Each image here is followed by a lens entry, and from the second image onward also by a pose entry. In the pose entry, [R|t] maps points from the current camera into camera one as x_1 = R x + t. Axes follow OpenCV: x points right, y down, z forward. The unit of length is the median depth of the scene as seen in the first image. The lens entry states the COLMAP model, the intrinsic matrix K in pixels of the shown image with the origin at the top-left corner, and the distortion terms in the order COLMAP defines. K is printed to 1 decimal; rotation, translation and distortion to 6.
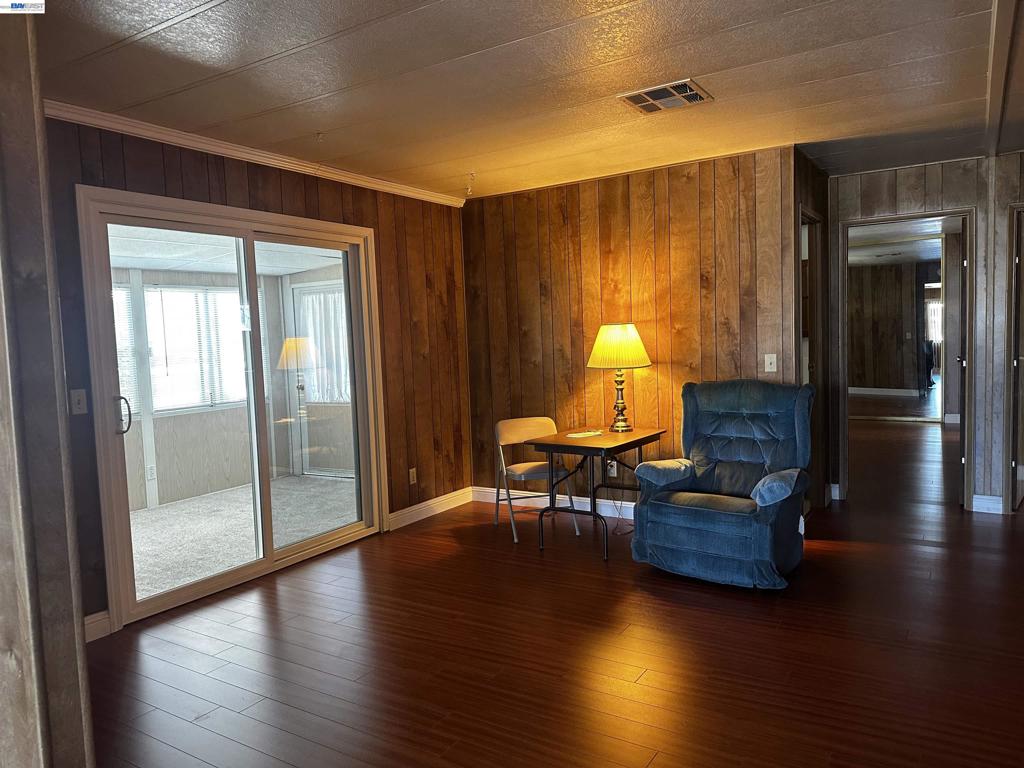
lens RADIAL K [[709.6, 0, 518.8], [0, 709.6, 388.1], [0, 0, 1]] dist [0.105358, -0.154691]
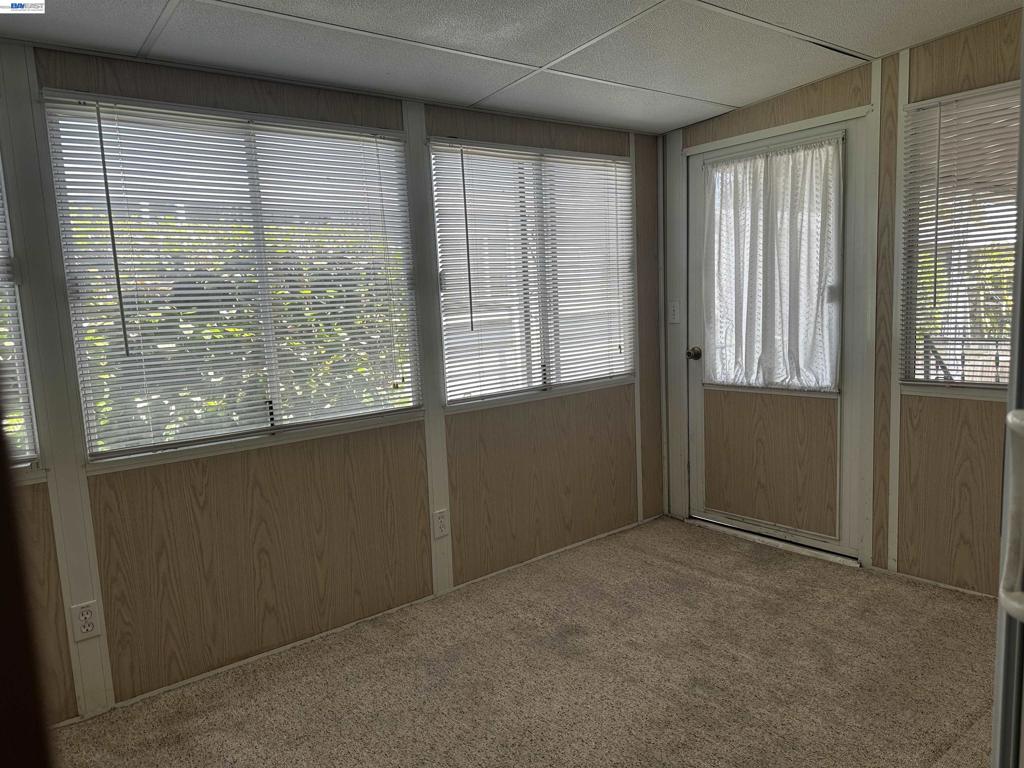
lens RADIAL K [[709.6, 0, 518.8], [0, 709.6, 388.1], [0, 0, 1]] dist [0.105358, -0.154691]
pose [[0.942191, 0.035922, -0.333144, -0.274962], [-0.014538, 0.997683, 0.066460, -0.008970], [0.334759, -0.057775, 0.940531, 0.516860]]
